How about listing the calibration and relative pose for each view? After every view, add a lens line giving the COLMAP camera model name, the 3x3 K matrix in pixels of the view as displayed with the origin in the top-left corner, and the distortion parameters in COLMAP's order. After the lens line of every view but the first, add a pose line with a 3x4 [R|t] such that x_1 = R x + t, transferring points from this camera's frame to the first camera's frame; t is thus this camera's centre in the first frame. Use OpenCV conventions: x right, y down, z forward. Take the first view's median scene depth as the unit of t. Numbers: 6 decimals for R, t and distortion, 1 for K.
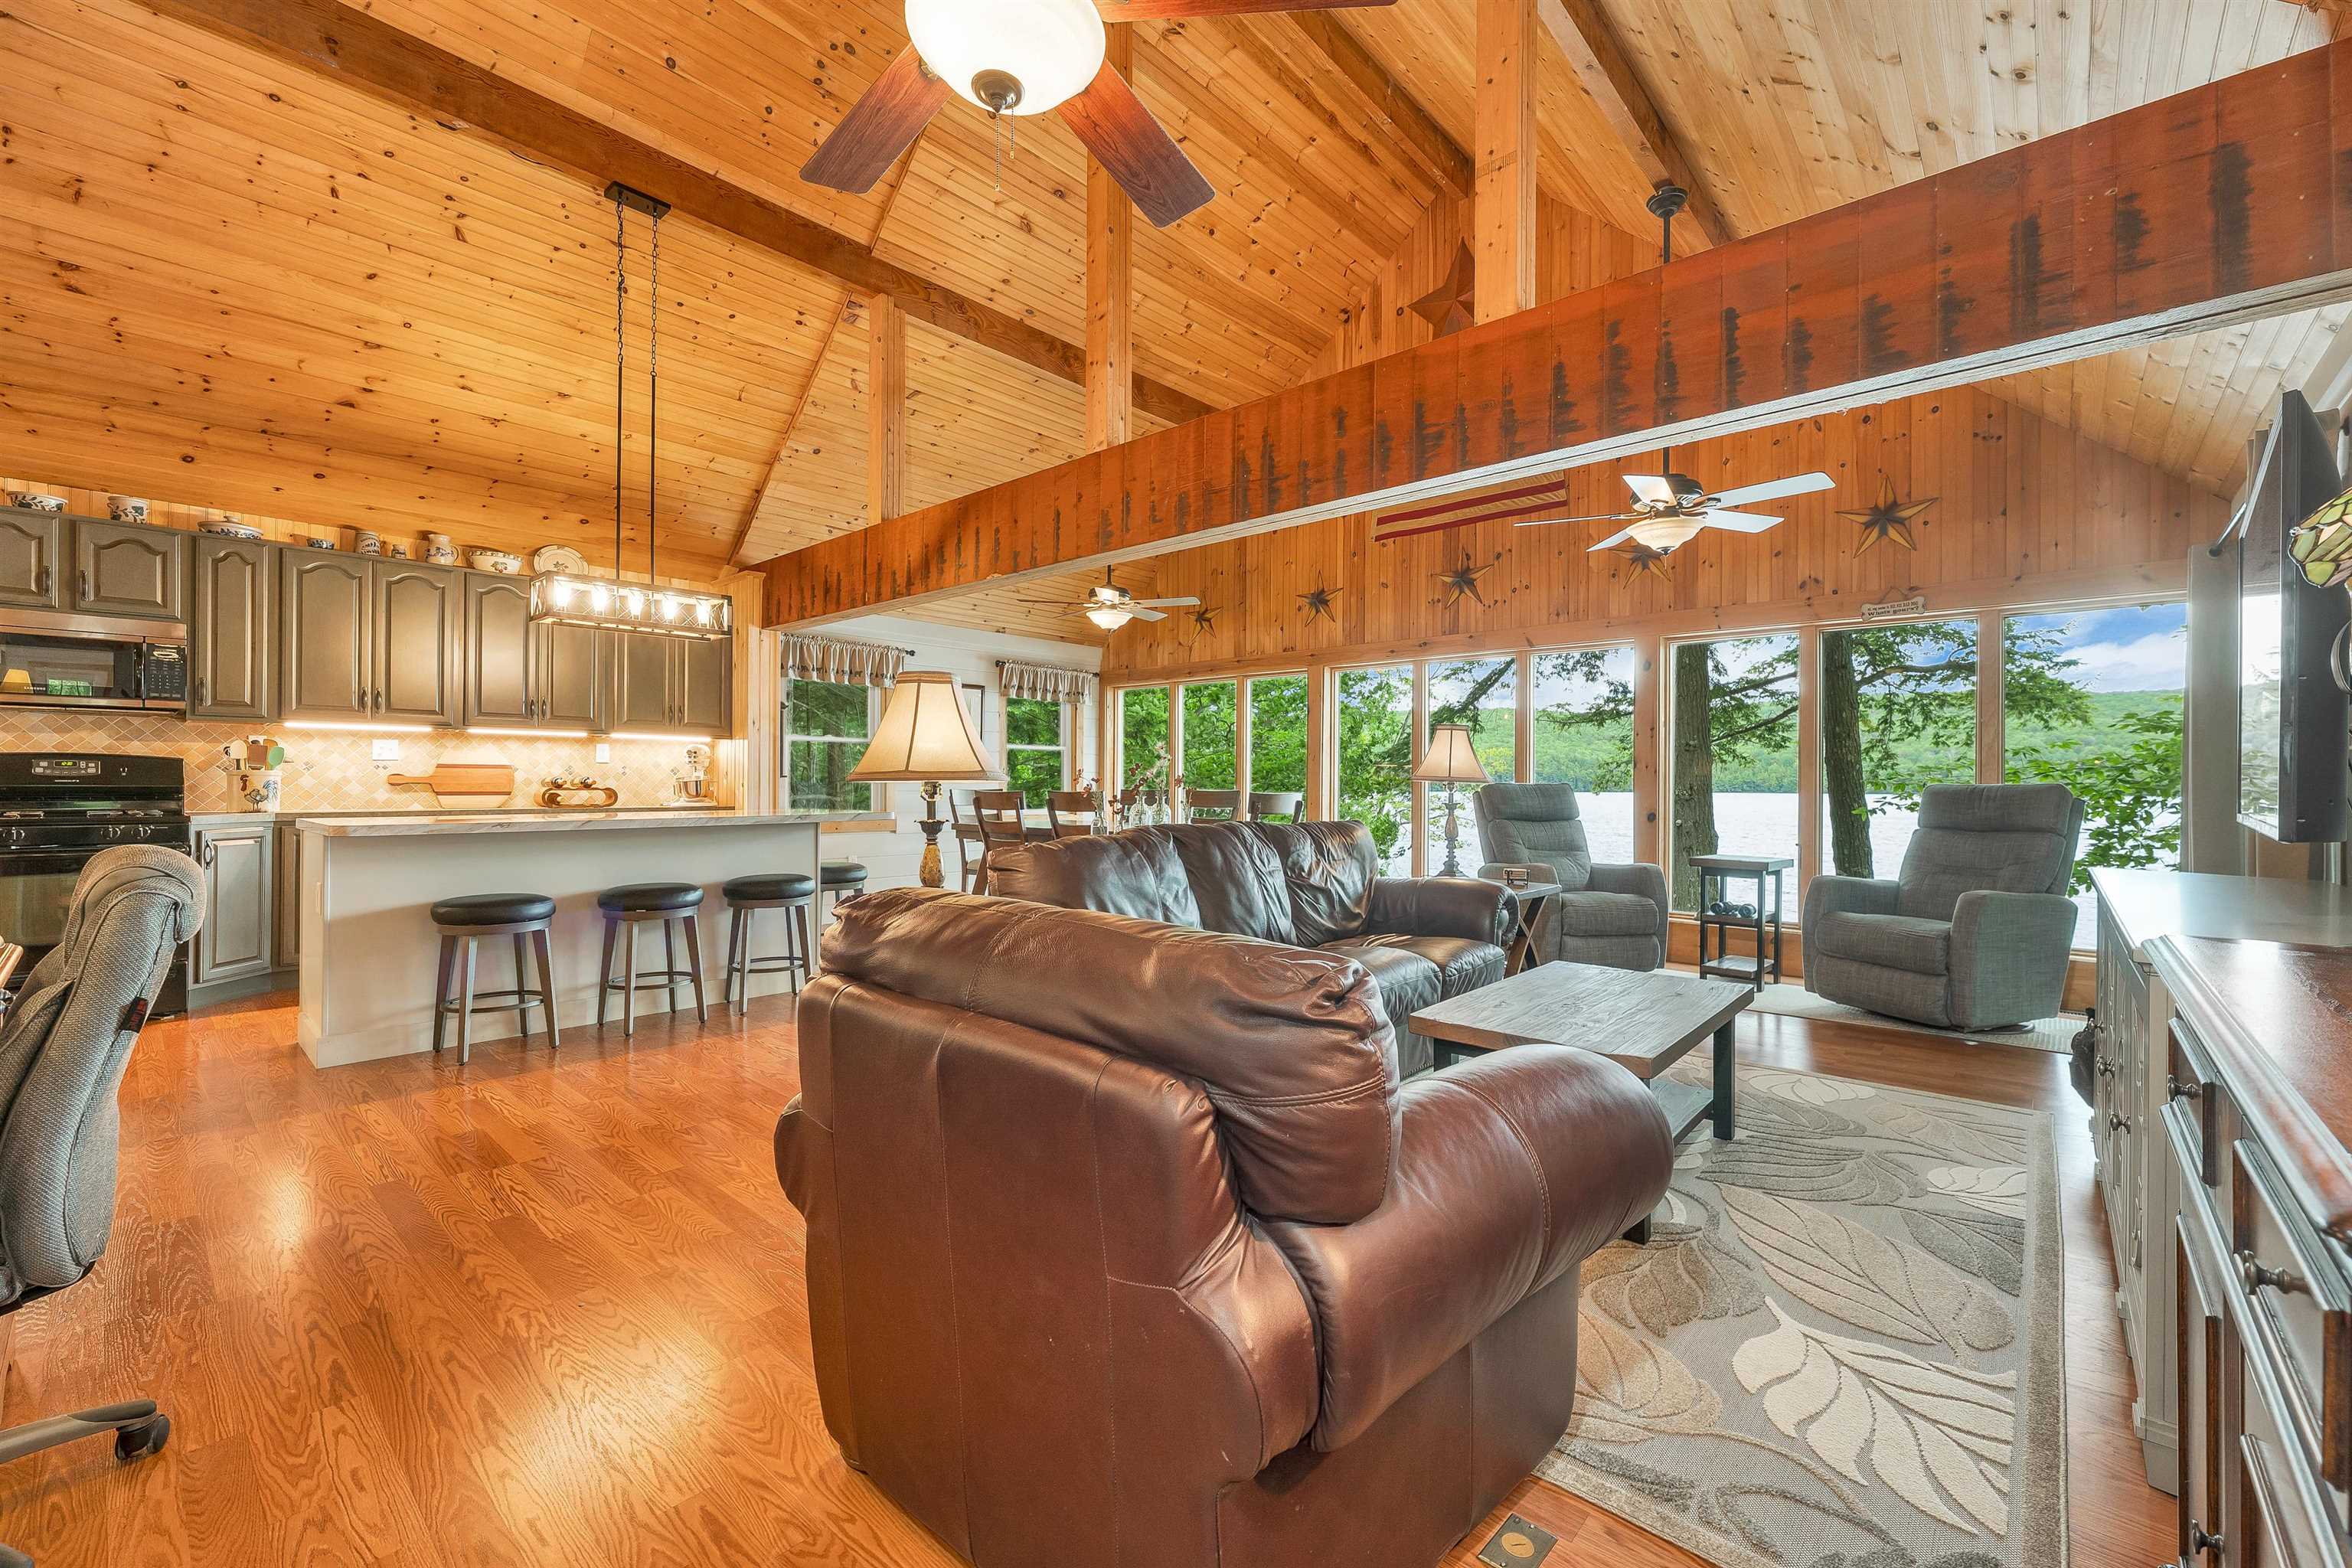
lens RADIAL K [[968.0, 0, 1182.3], [0, 968.0, 779.1], [0, 0, 1]] dist [0.002929, 0.000390]
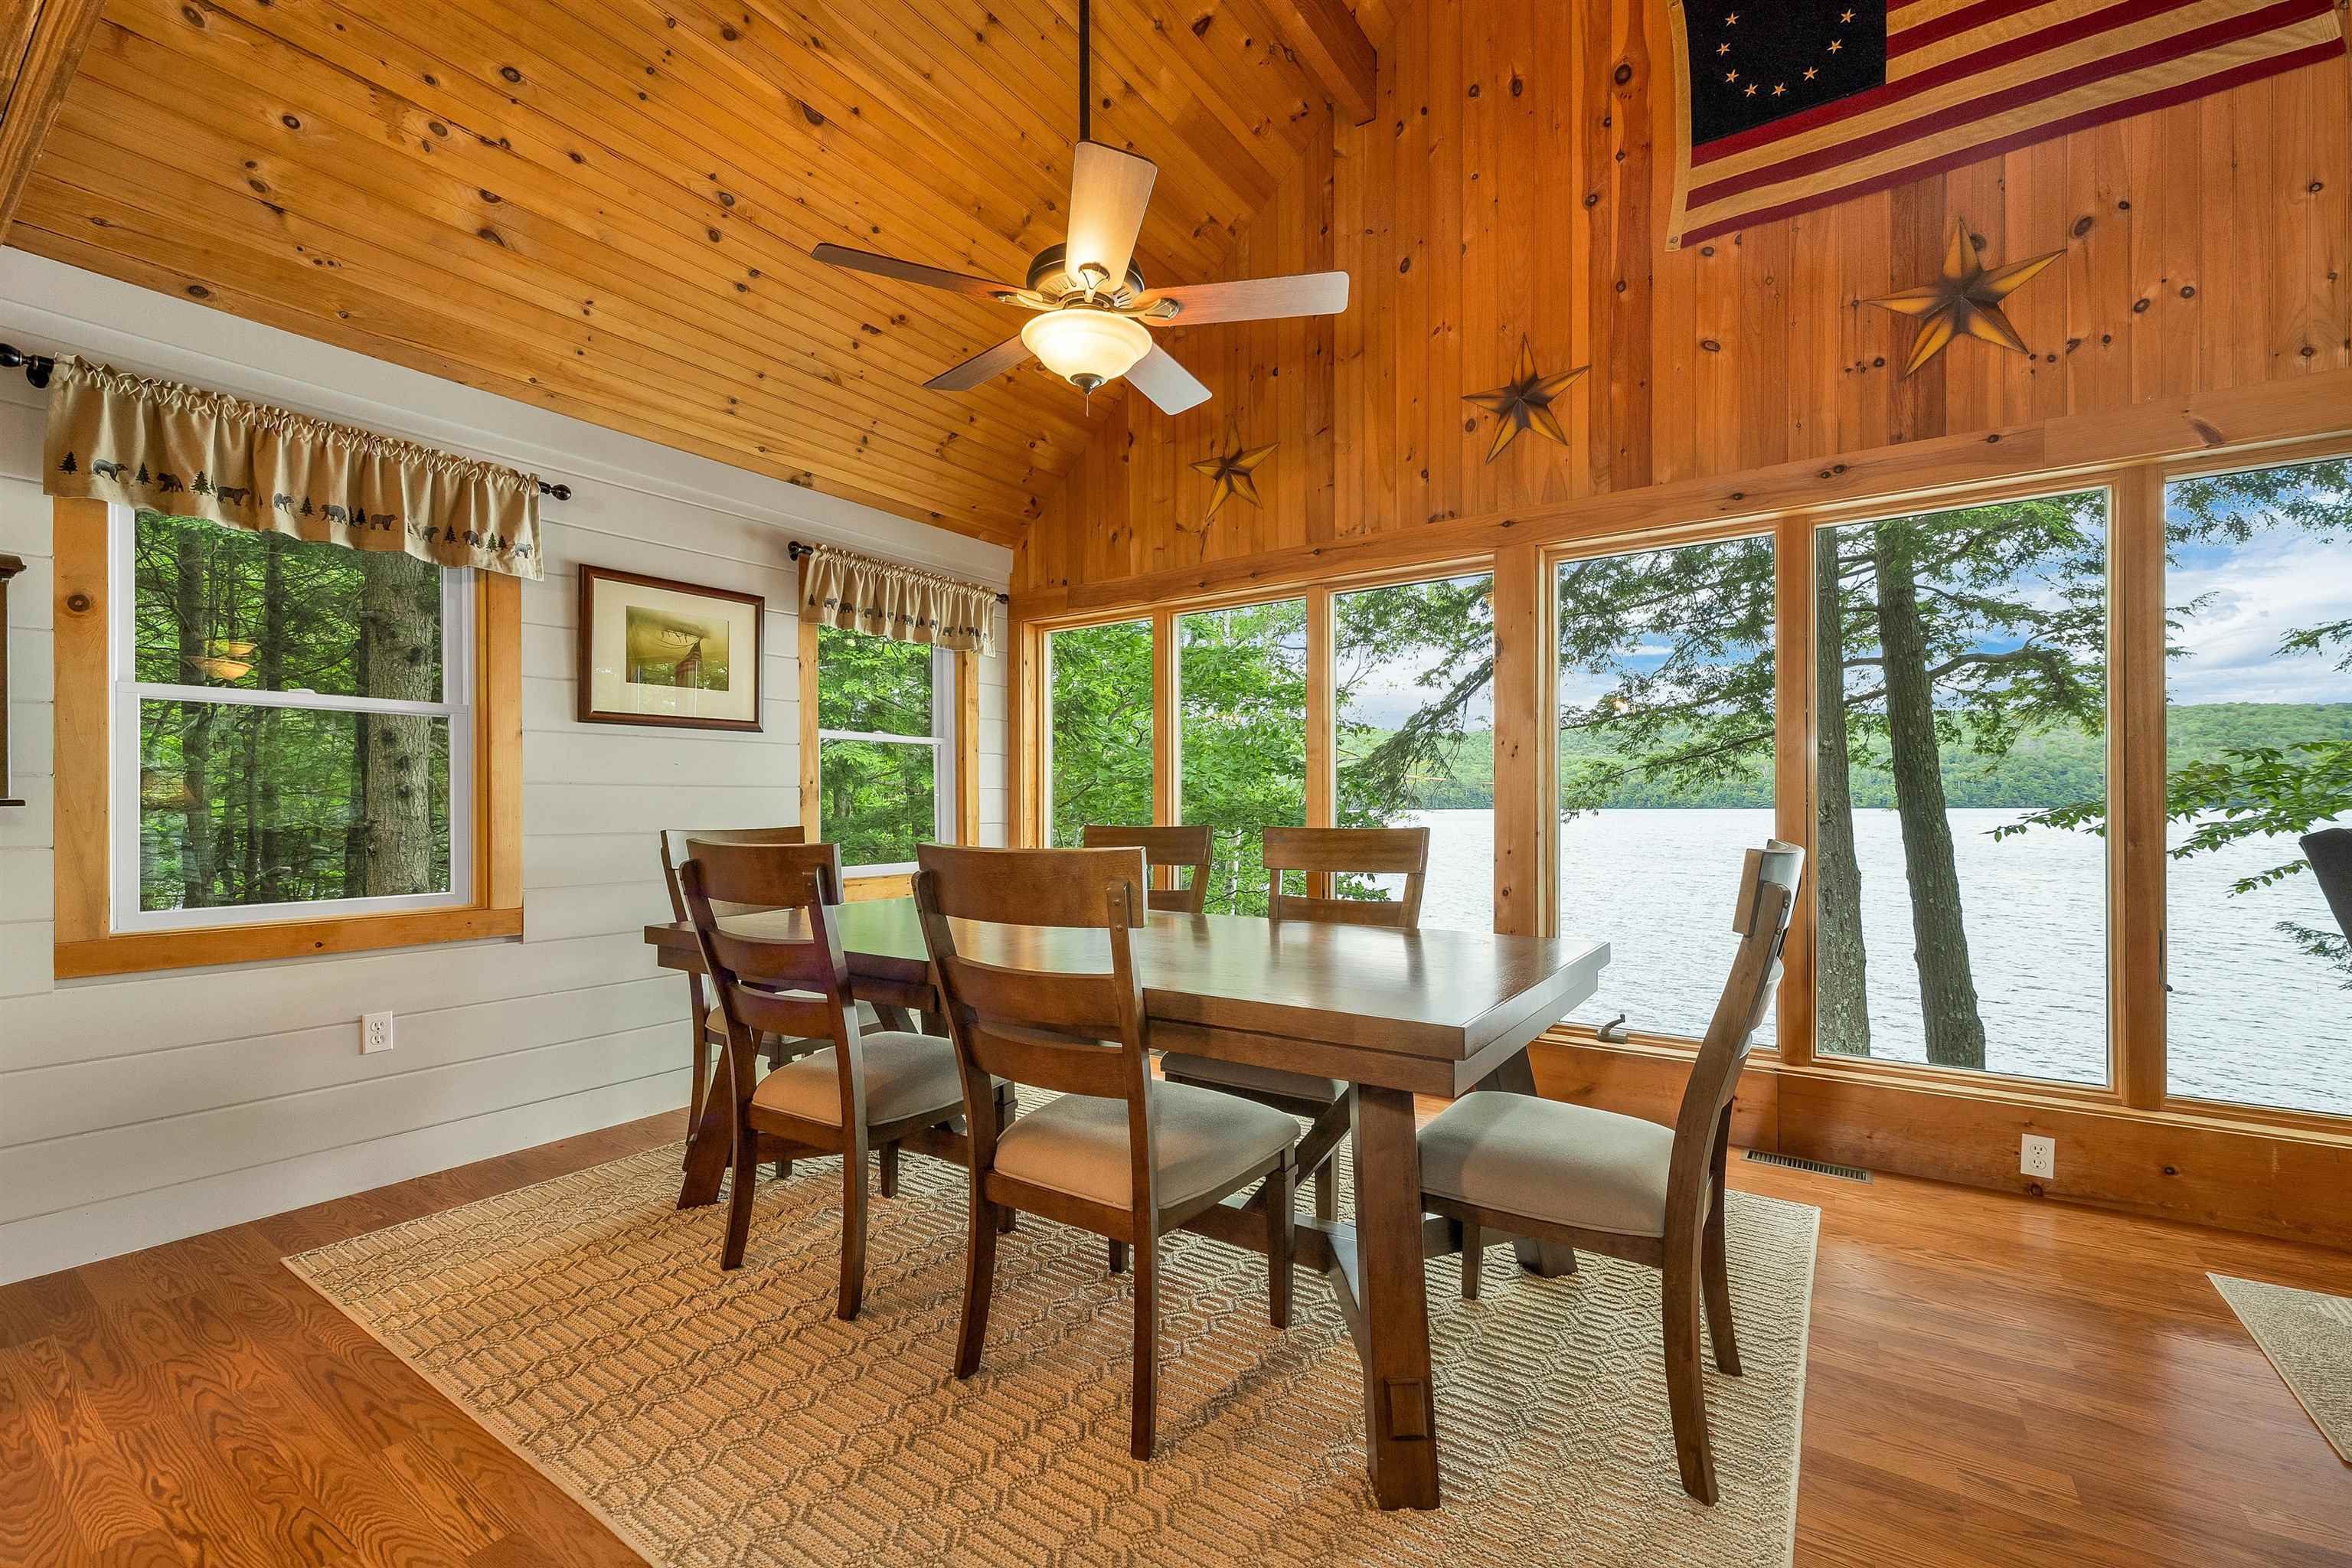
lens RADIAL K [[979.4, 0, 1170.3], [0, 979.4, 806.1], [0, 0, 1]] dist [0.003007, 0.000134]
pose [[0.991599, -0.009198, 0.129025, -0.122865], [0.008328, 0.999939, 0.007281, -0.000830], [-0.129084, -0.006145, 0.991615, 0.842254]]
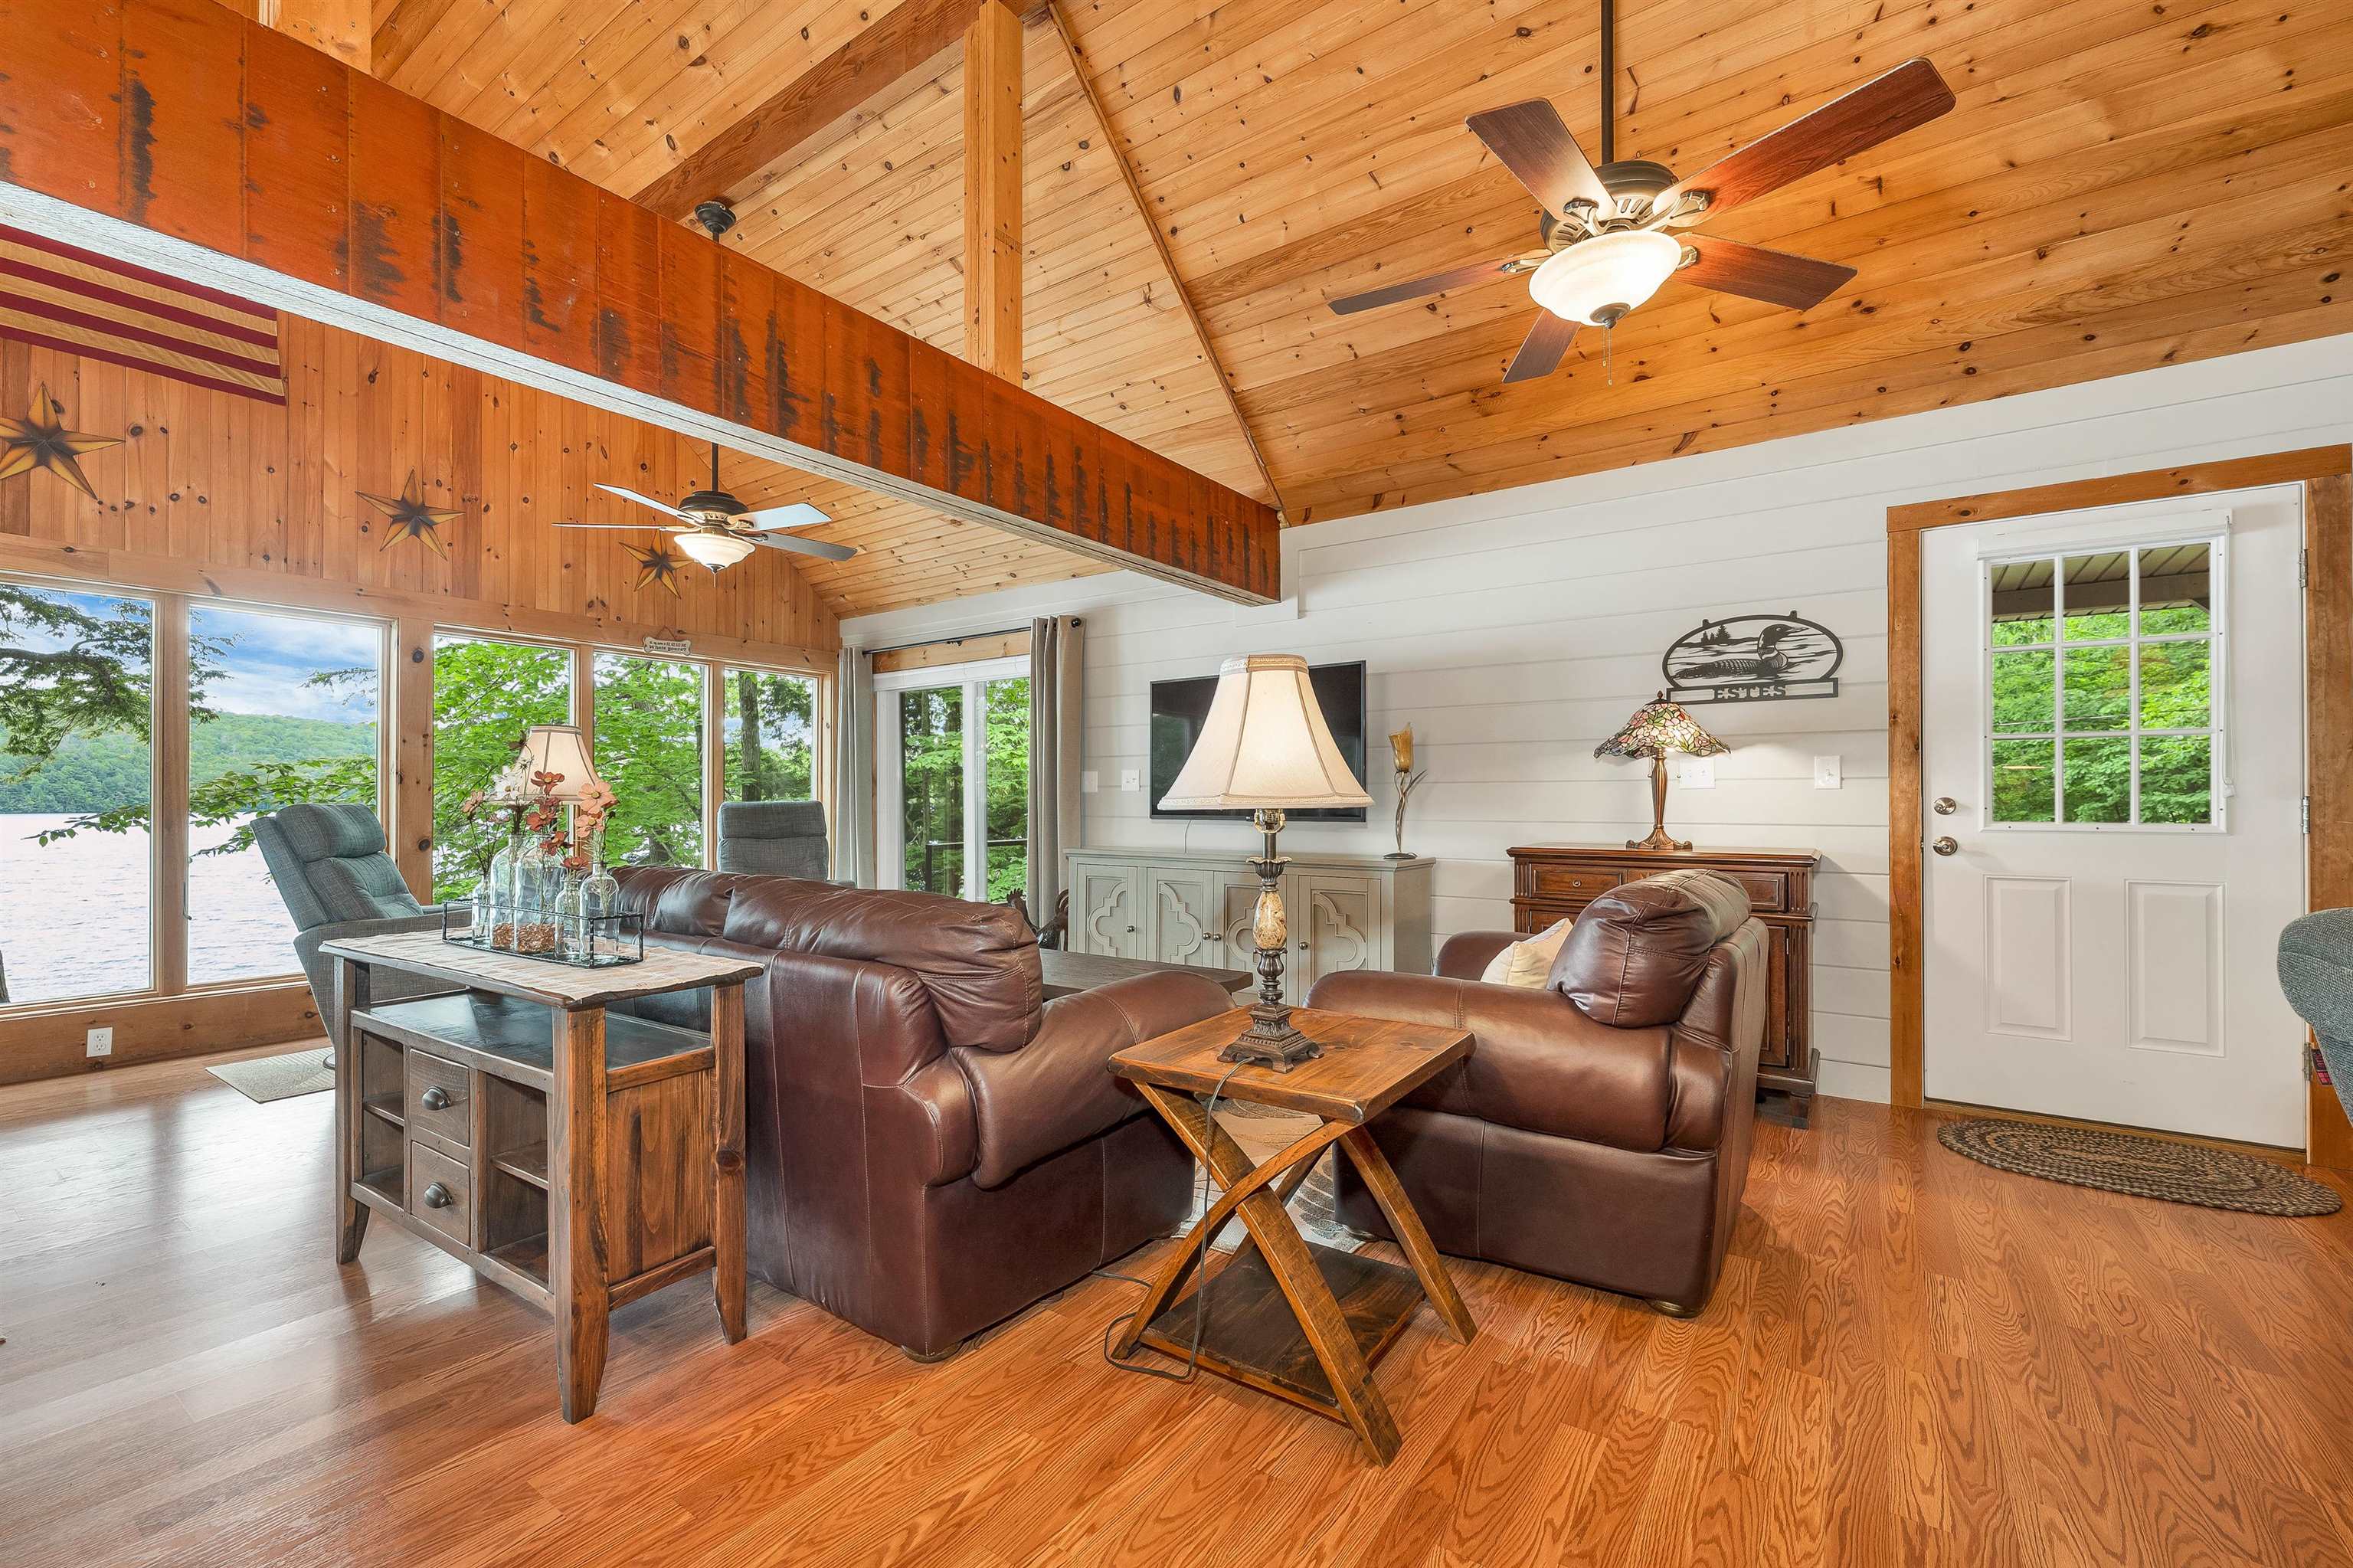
lens RADIAL K [[985.6, 0, 1178.0], [0, 985.6, 790.1], [0, 0, 1]] dist [0.002435, -0.000404]
pose [[-0.120501, 0.005730, 0.992697, -0.473517], [-0.000936, 0.999982, -0.005885, -0.002706], [-0.992713, -0.001639, -0.120493, 0.551866]]
